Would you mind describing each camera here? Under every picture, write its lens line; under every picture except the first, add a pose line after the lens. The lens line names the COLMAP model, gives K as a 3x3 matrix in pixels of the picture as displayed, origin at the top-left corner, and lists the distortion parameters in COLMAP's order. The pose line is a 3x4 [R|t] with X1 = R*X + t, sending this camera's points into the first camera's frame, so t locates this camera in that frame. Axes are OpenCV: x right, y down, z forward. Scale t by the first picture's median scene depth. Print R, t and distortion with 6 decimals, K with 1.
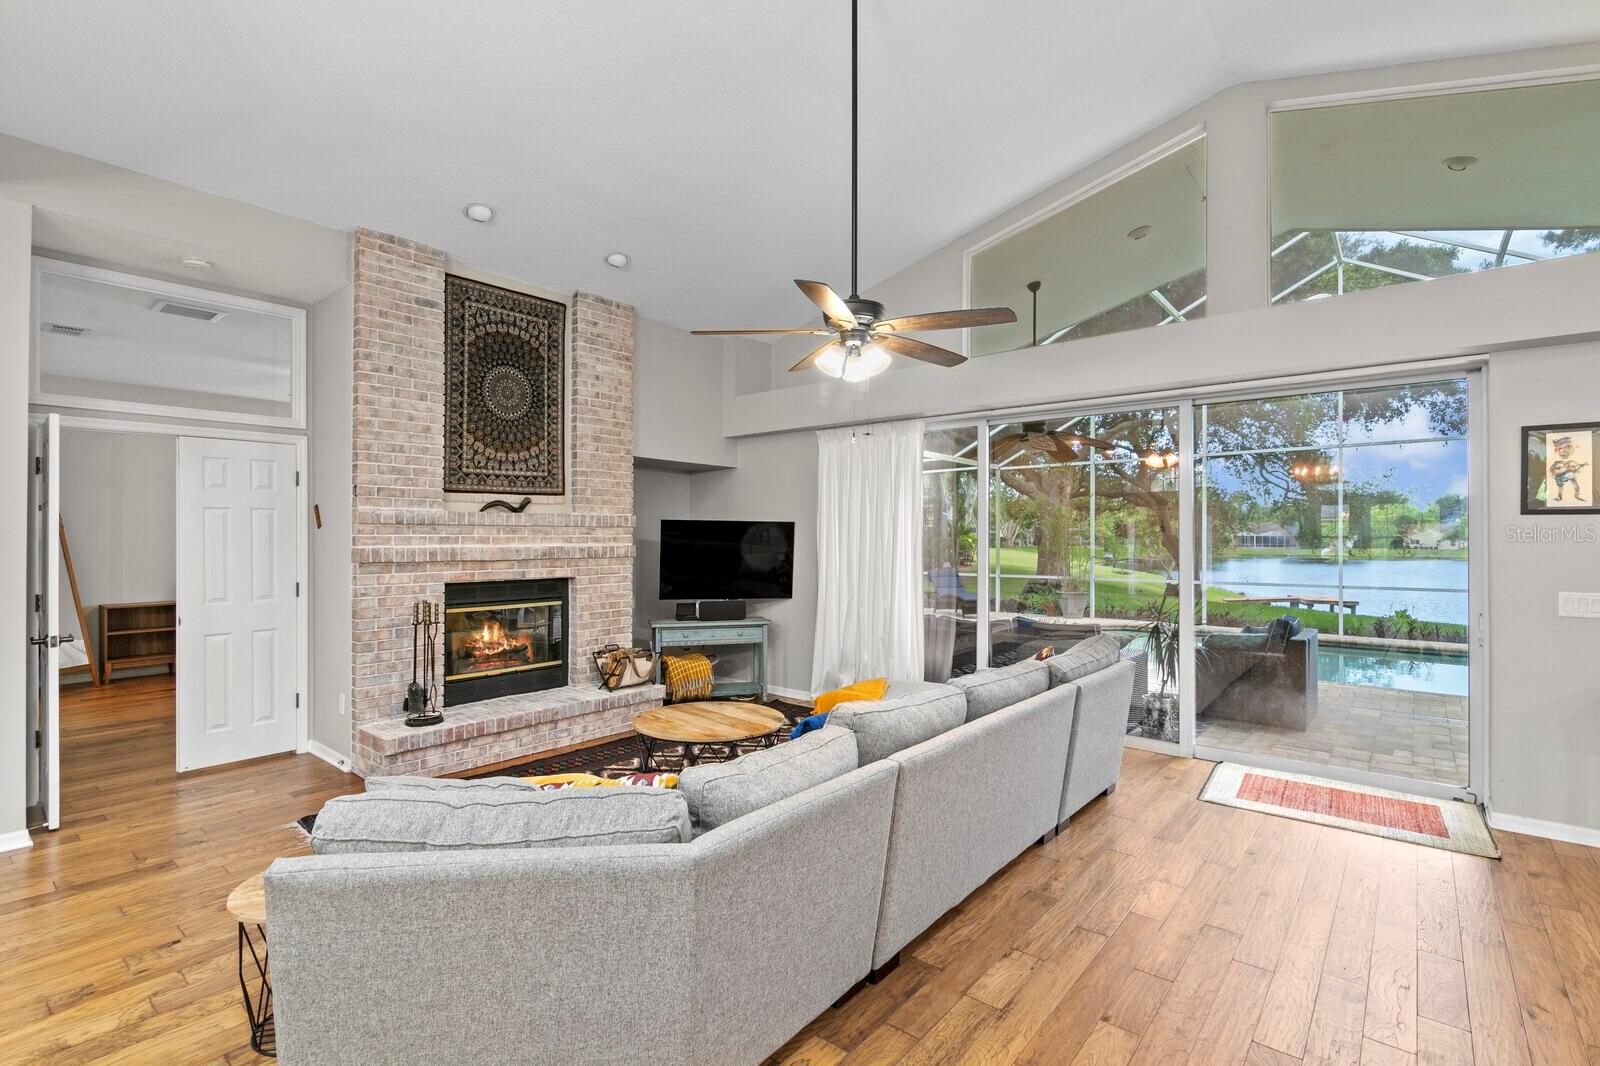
lens RADIAL K [[735.3, 0, 788.2], [0, 735.3, 533.7], [0, 0, 1]] dist [-0.001654, 0.003163]
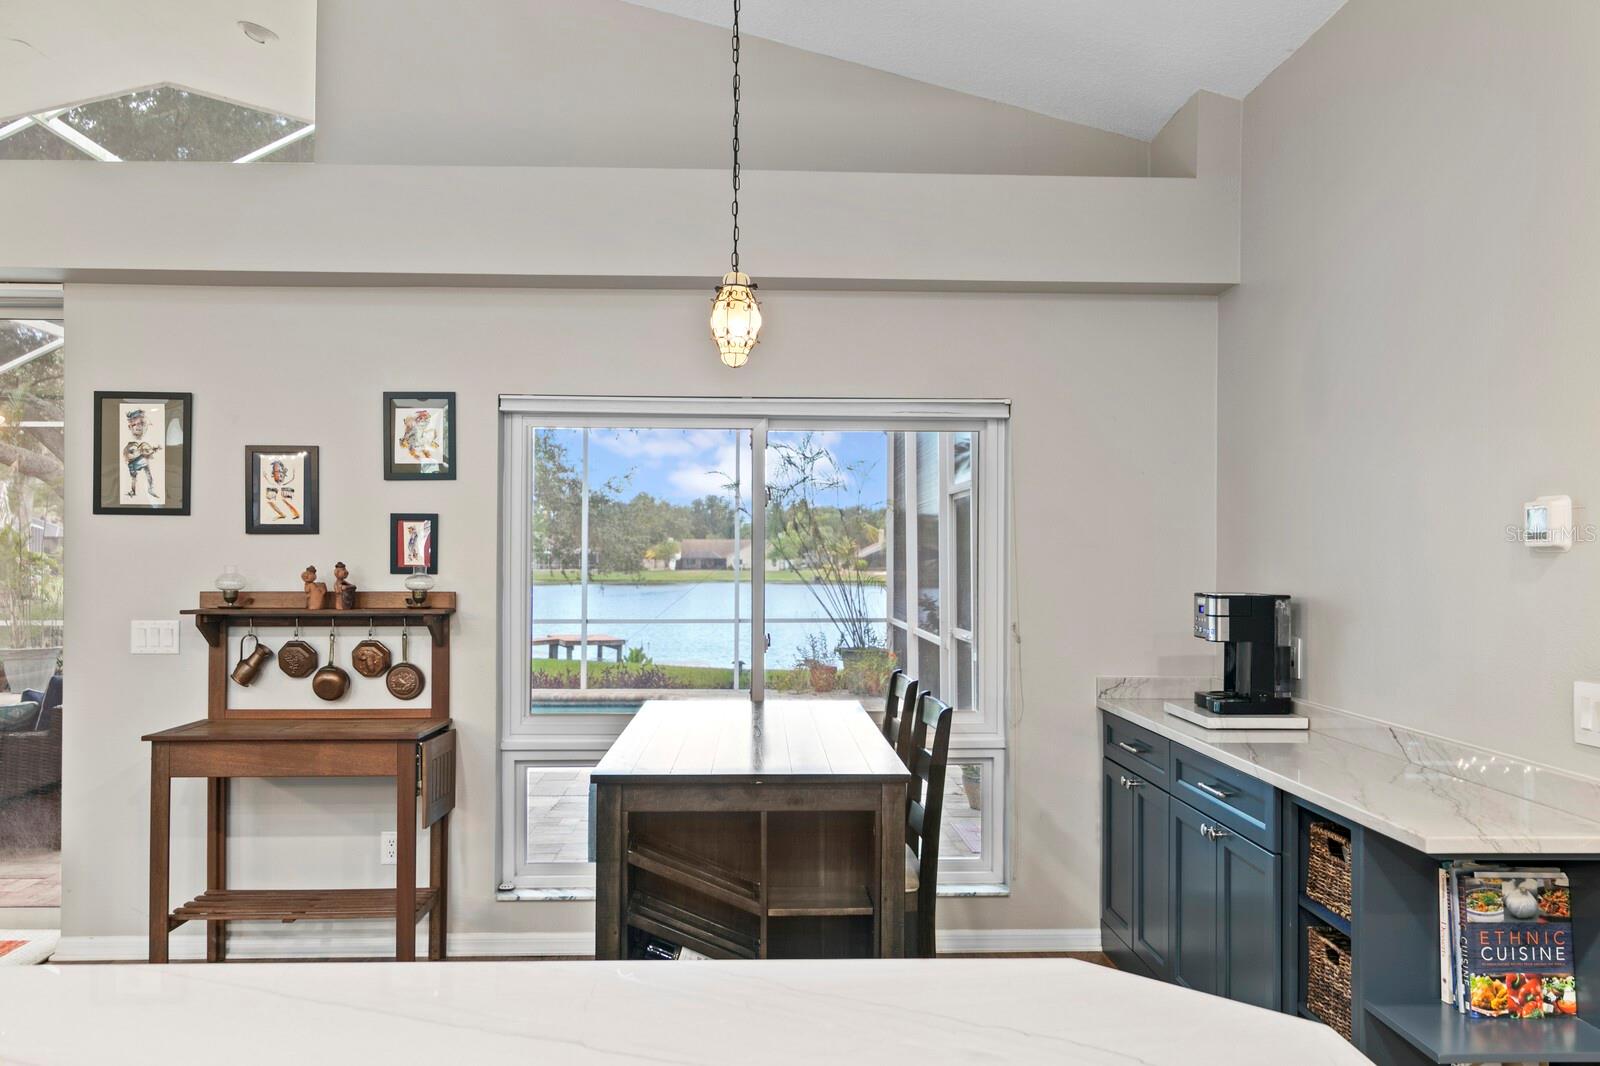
lens RADIAL K [[1216.6, 0, 791.7], [0, 1216.6, 539.8], [0, 0, 1]] dist [0.006080, -0.004945]
pose [[0.741476, 0.010265, 0.670901, 0.543630], [-0.004354, 0.999936, -0.010487, 0.006713], [-0.670965, 0.004855, 0.741473, -0.258758]]
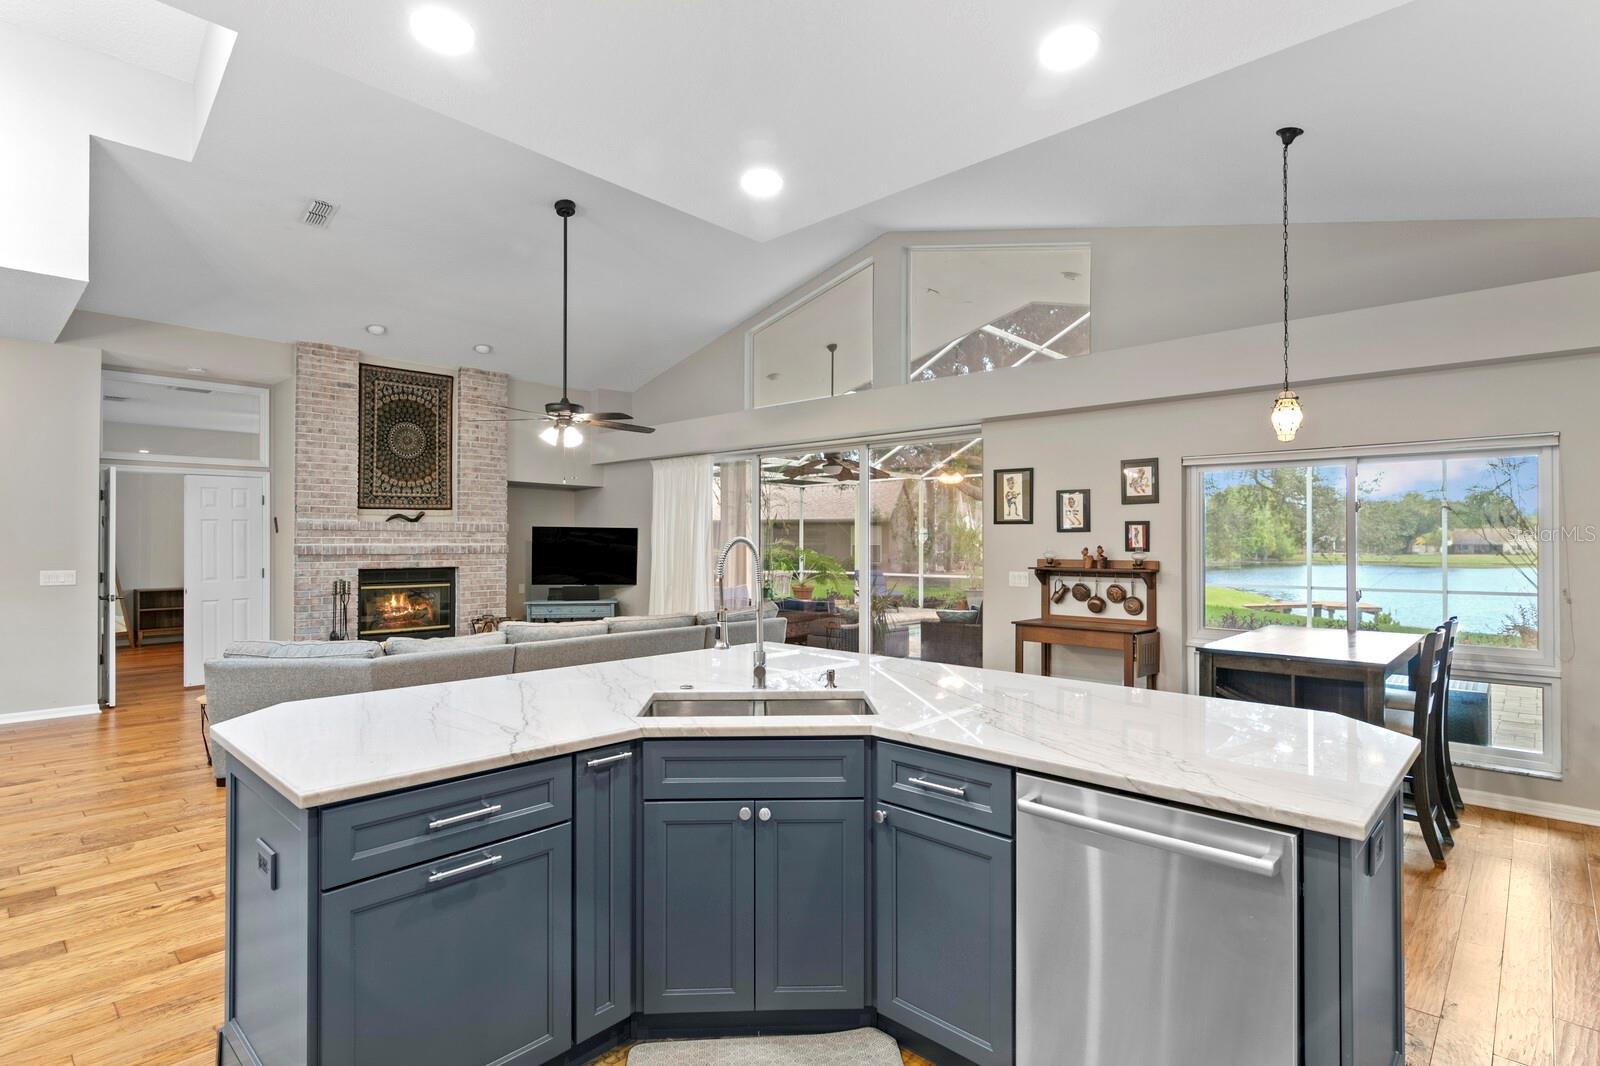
lens RADIAL K [[793.3, 0, 813.8], [0, 793.3, 535.0], [0, 0, 1]] dist [0.014488, -0.005339]
pose [[0.999441, 0.000077, -0.033426, 0.507377], [-0.000256, 0.999986, -0.005359, 0.005860], [0.033425, 0.005364, 0.999427, -0.588441]]
